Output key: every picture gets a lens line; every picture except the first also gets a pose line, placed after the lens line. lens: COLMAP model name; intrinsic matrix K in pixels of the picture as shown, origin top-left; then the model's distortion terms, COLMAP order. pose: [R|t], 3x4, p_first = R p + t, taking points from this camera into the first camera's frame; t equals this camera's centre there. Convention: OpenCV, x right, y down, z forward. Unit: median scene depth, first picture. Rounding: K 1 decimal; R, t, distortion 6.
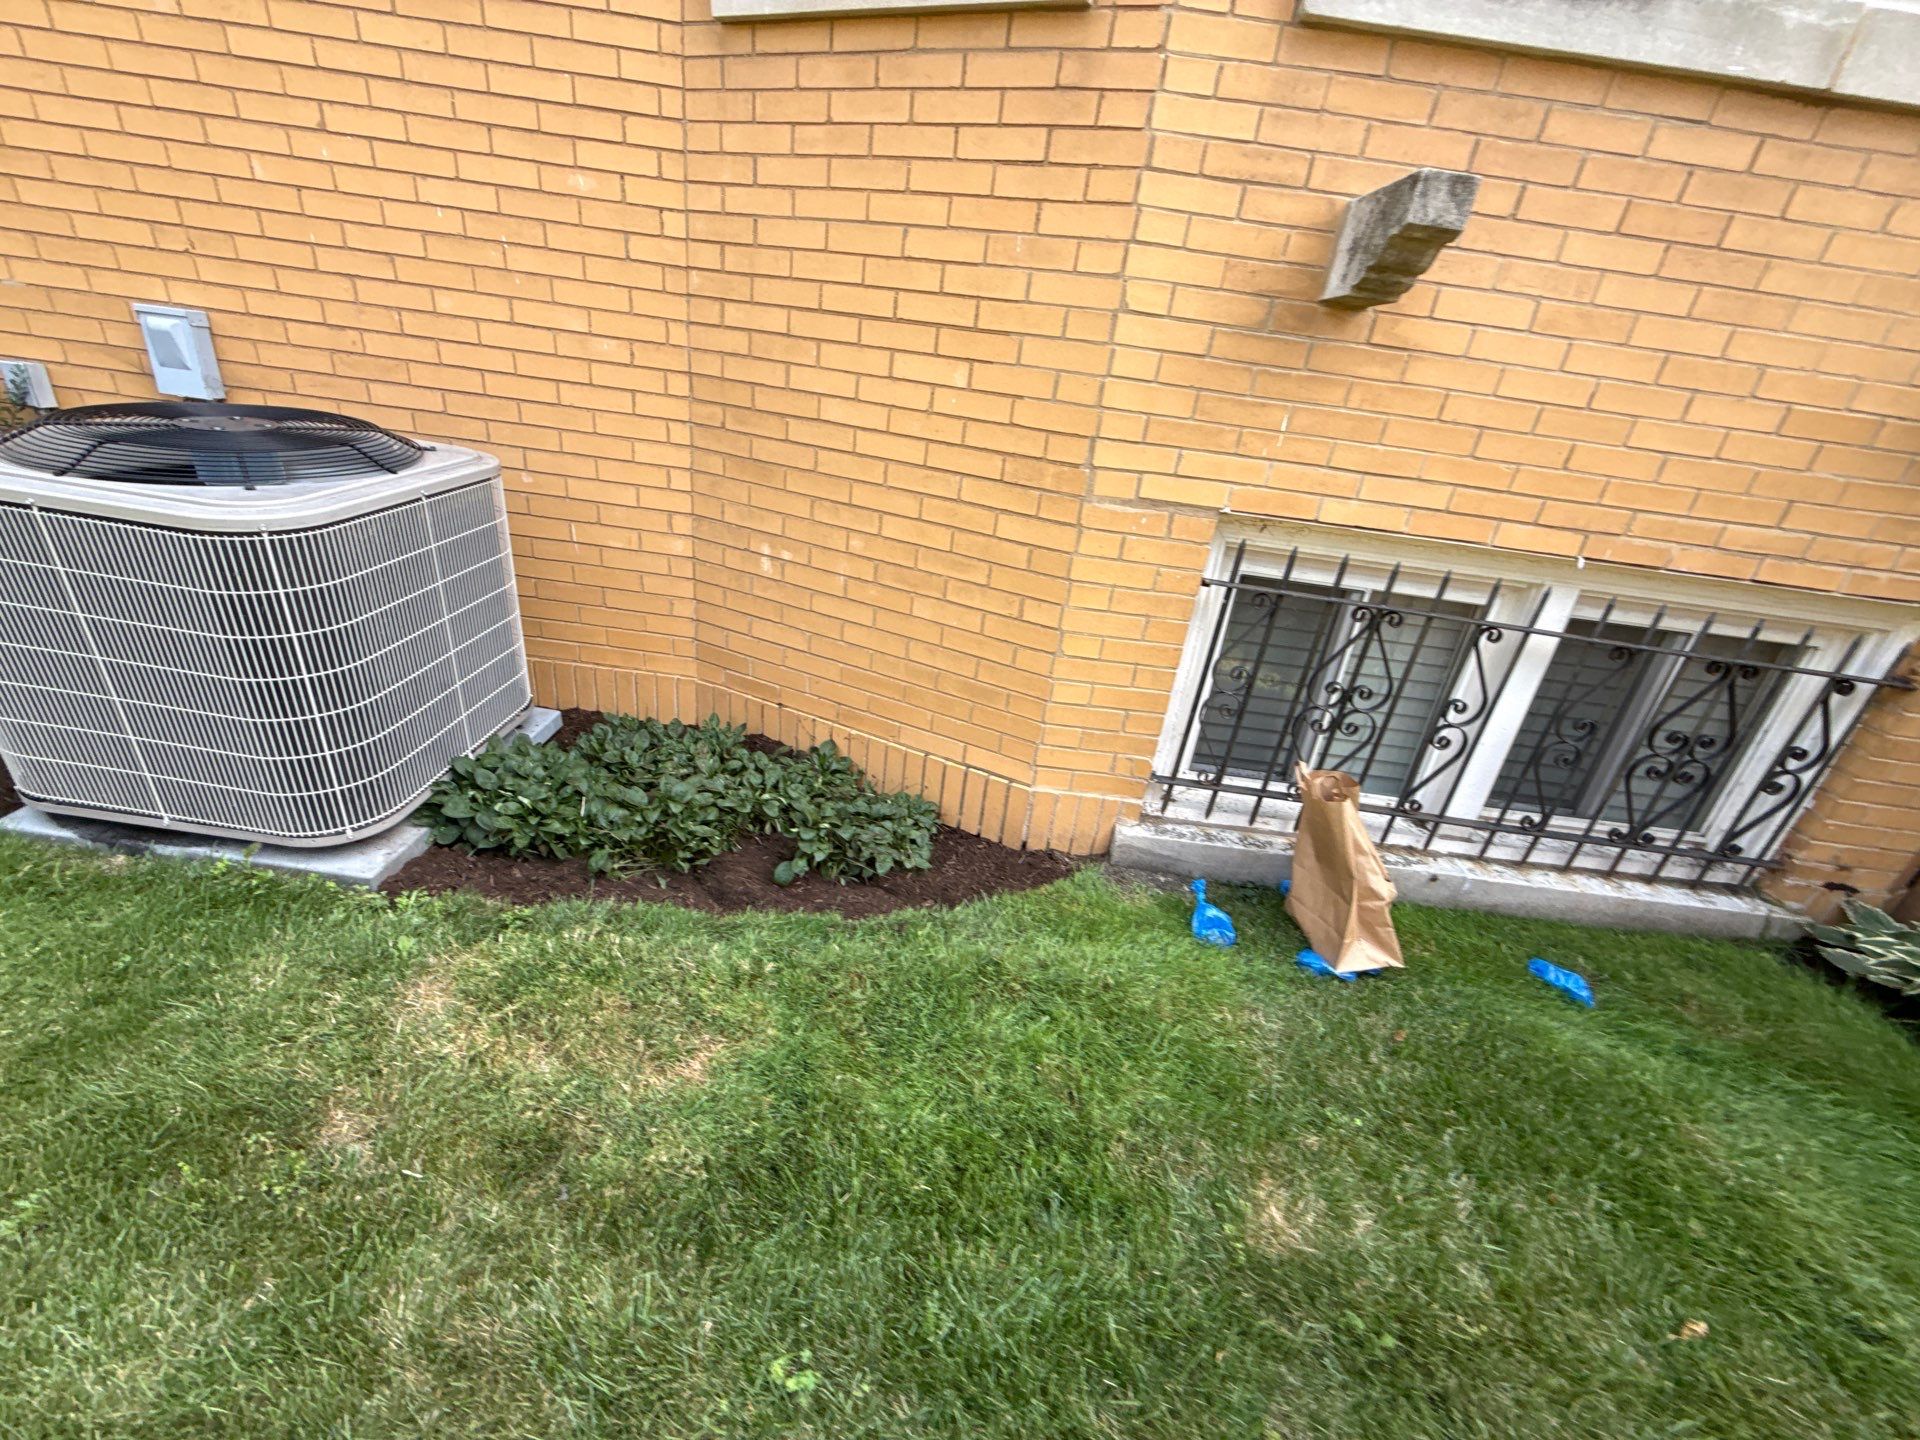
lens RADIAL K [[763.0, 0, 960.1], [0, 763.0, 715.2], [0, 0, 1]] dist [-0.000055, -0.000053]
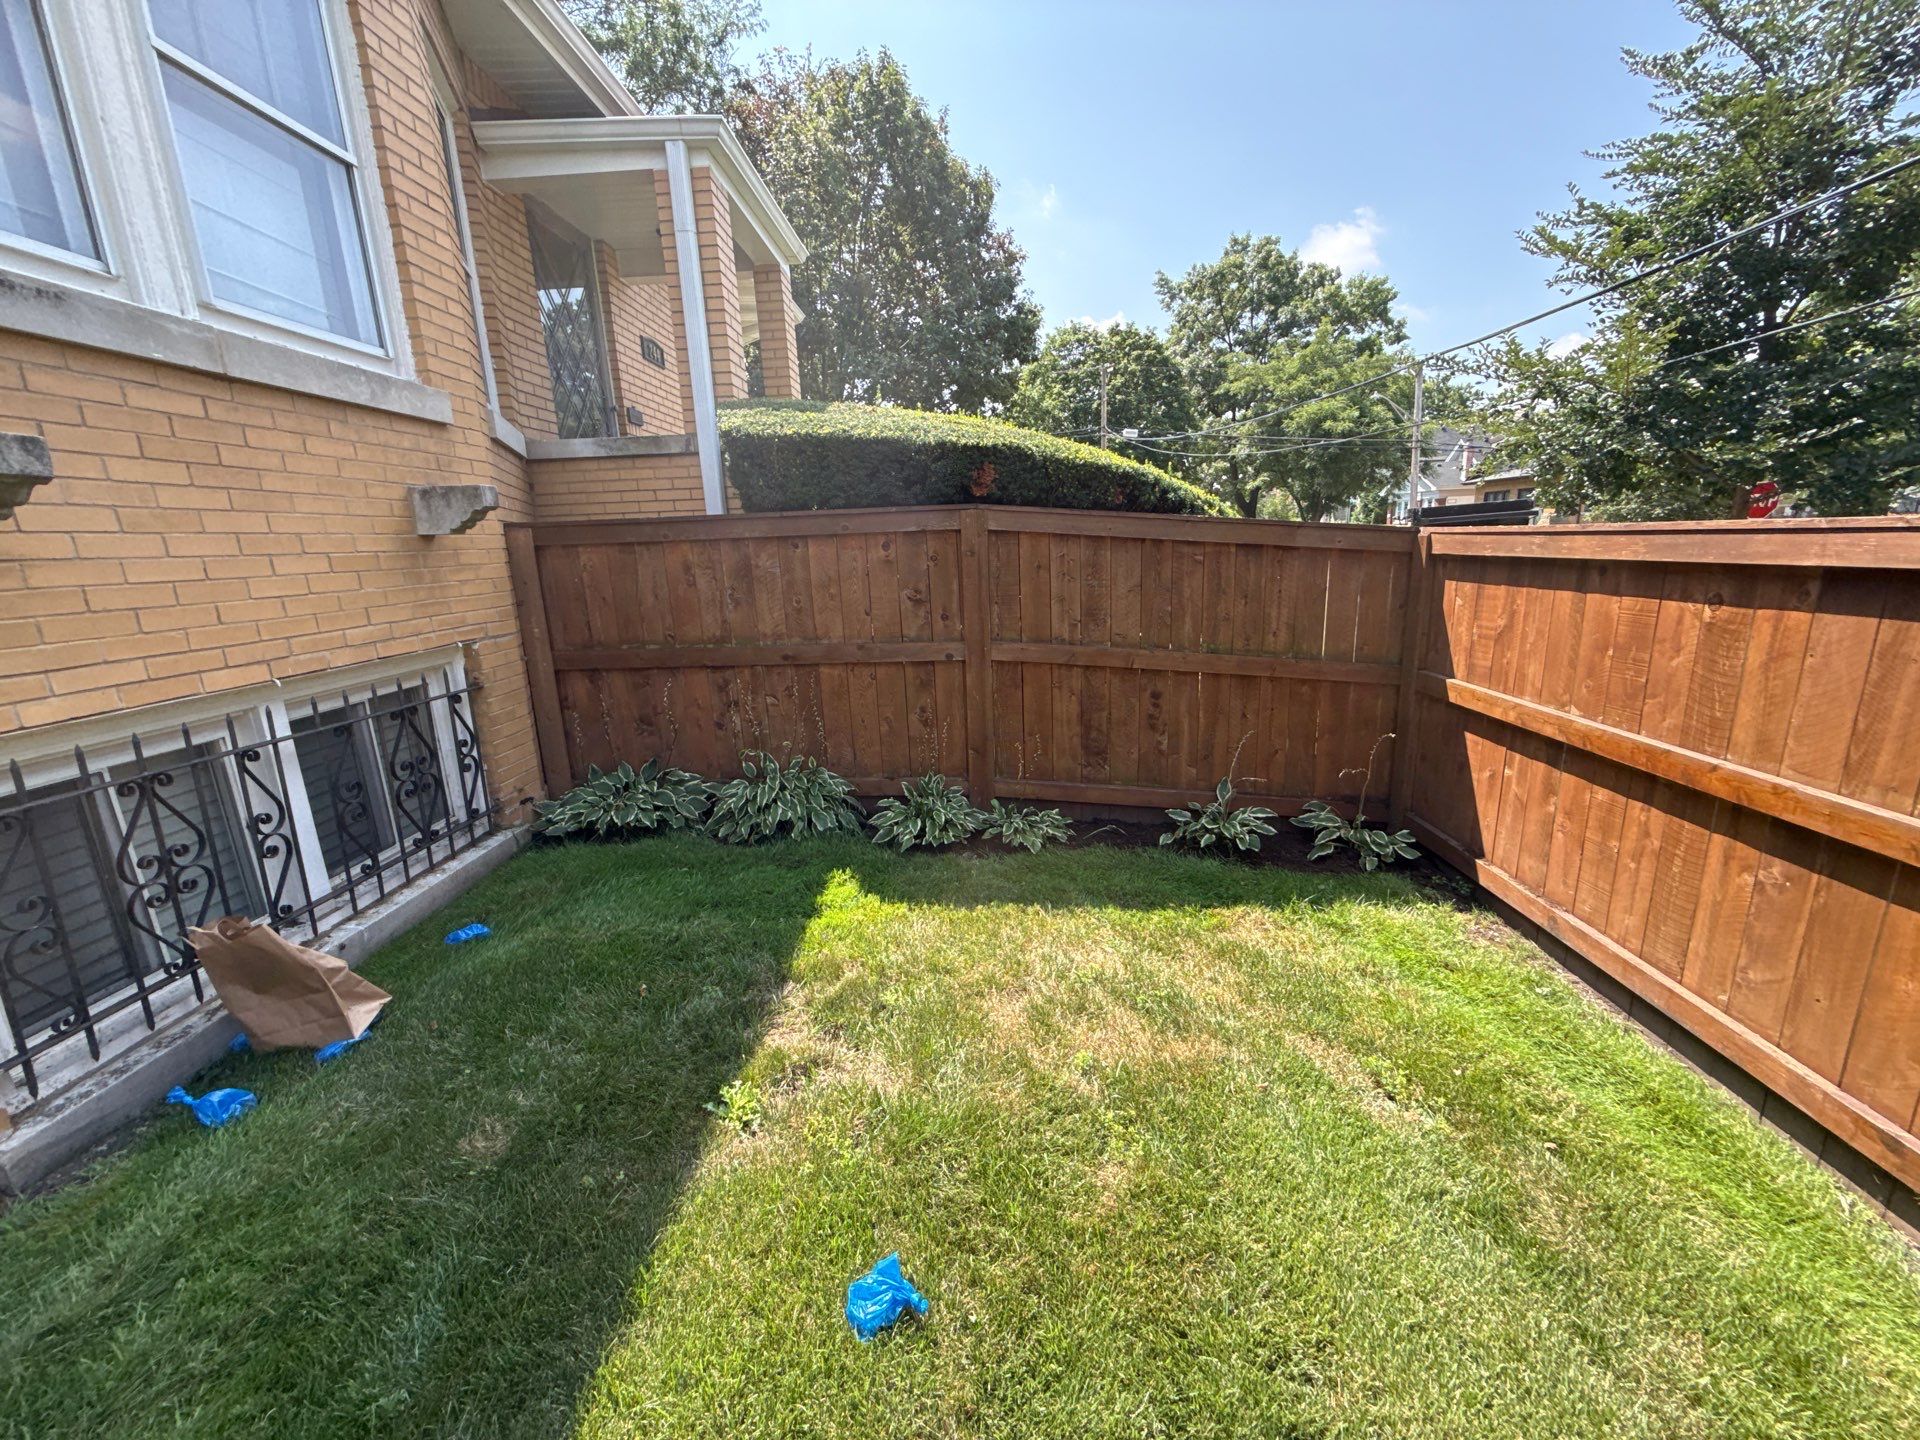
lens RADIAL K [[763.0, 0, 961.6], [0, 763.0, 714.9], [0, 0, 1]] dist [-0.000055, -0.000053]
pose [[-0.007326, -0.343068, 0.939282, -0.400877], [0.437411, 0.843578, 0.311524, -0.042146], [-0.899232, 0.413134, 0.143881, -0.201787]]
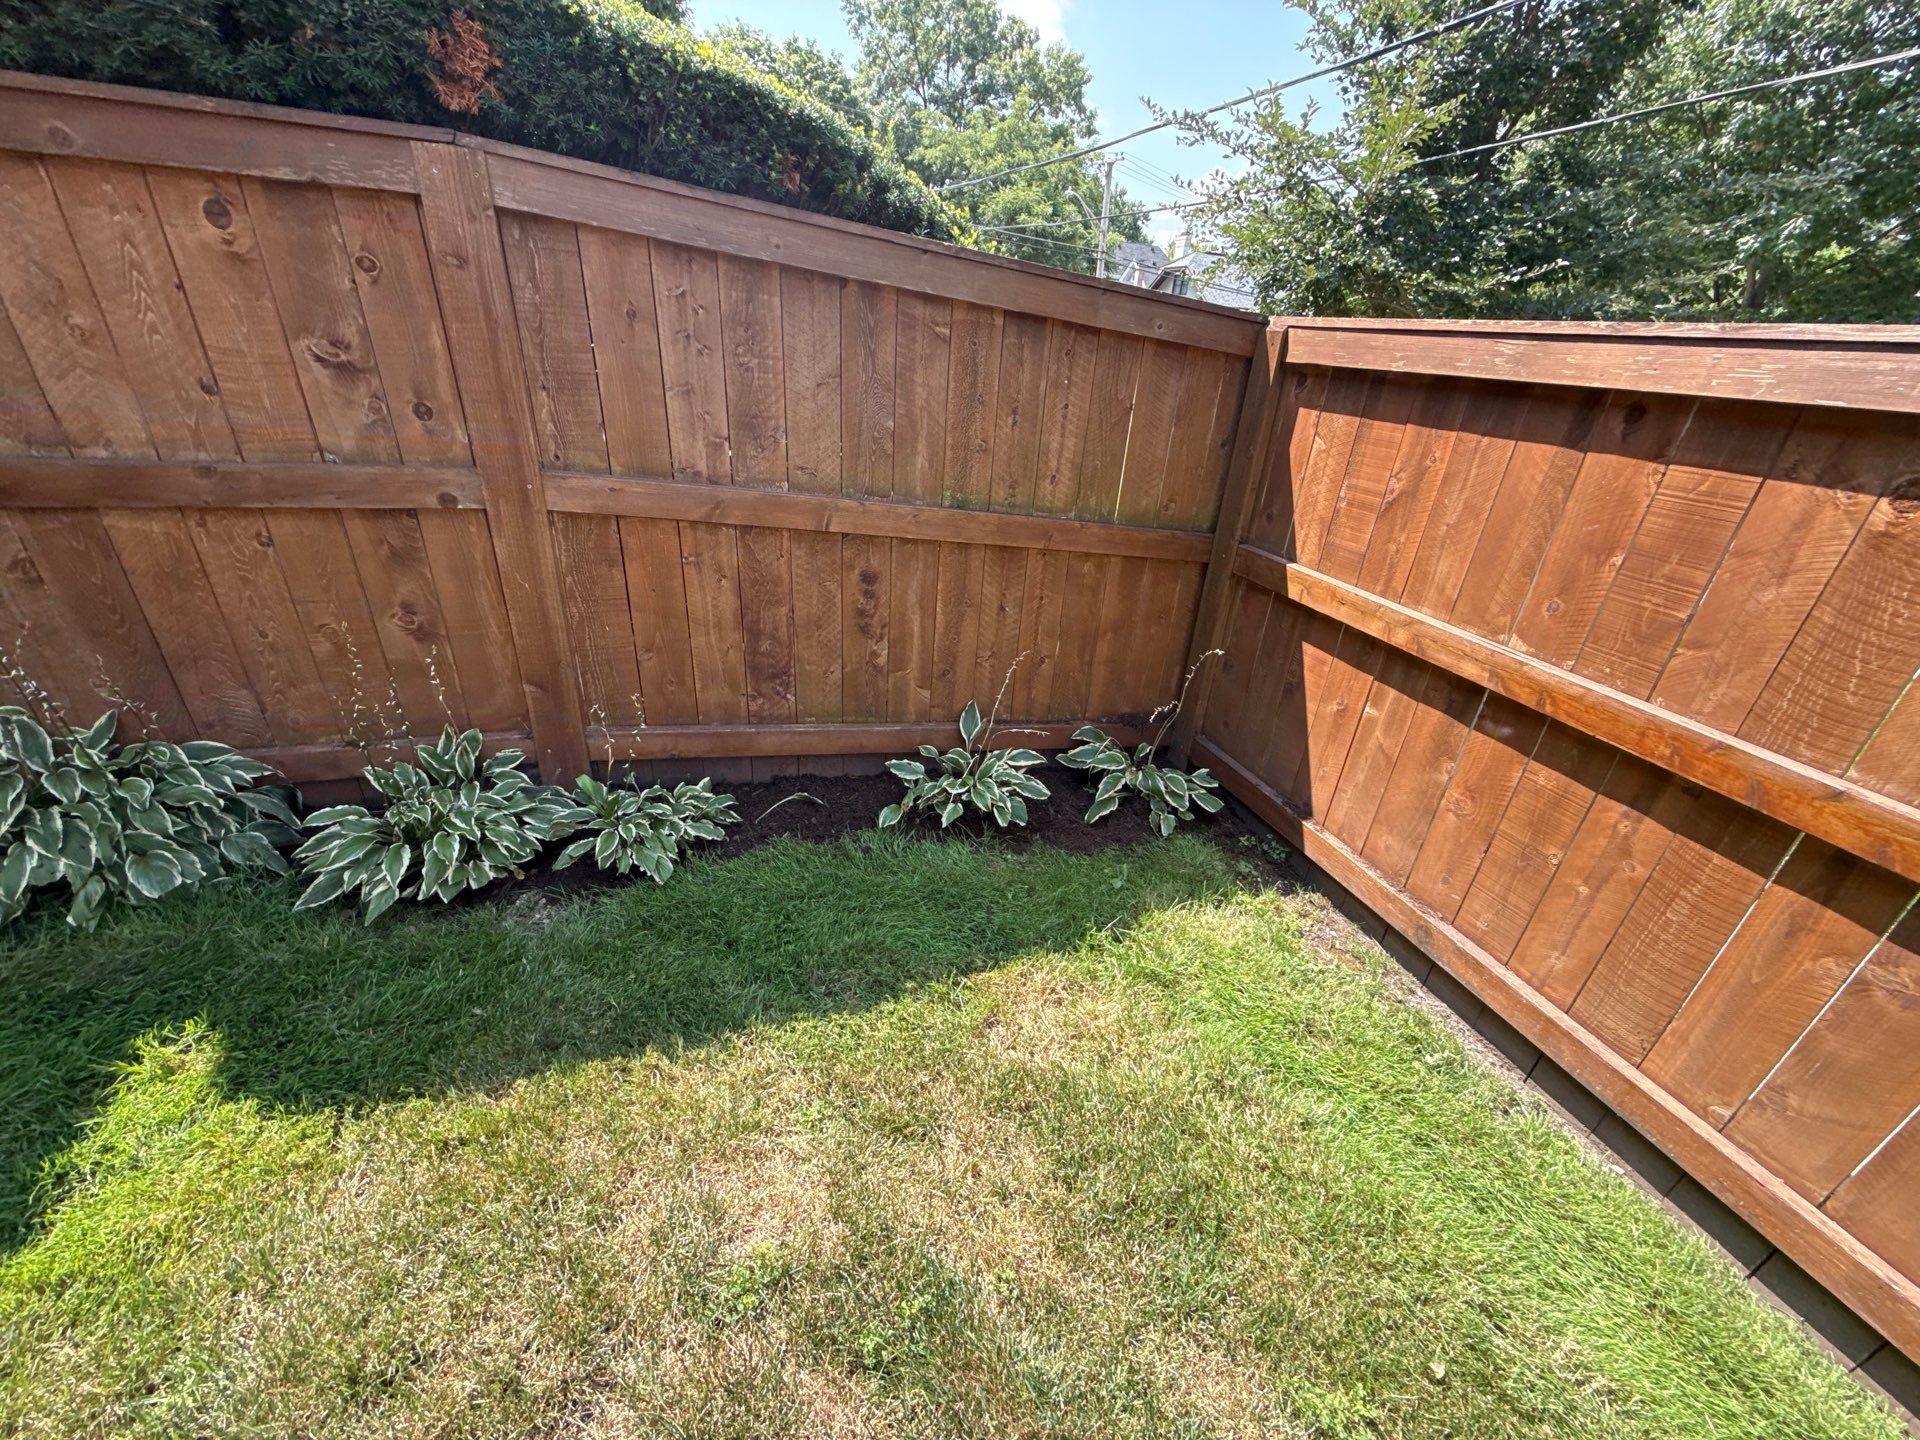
lens RADIAL K [[763.0, 0, 960.5], [0, 763.0, 717.3], [0, 0, 1]] dist [-0.000055, -0.000053]
pose [[-0.358116, -0.546720, 0.756869, 0.344326], [0.272094, 0.714336, 0.644740, 0.166643], [-0.893151, 0.436830, -0.107056, -0.289425]]
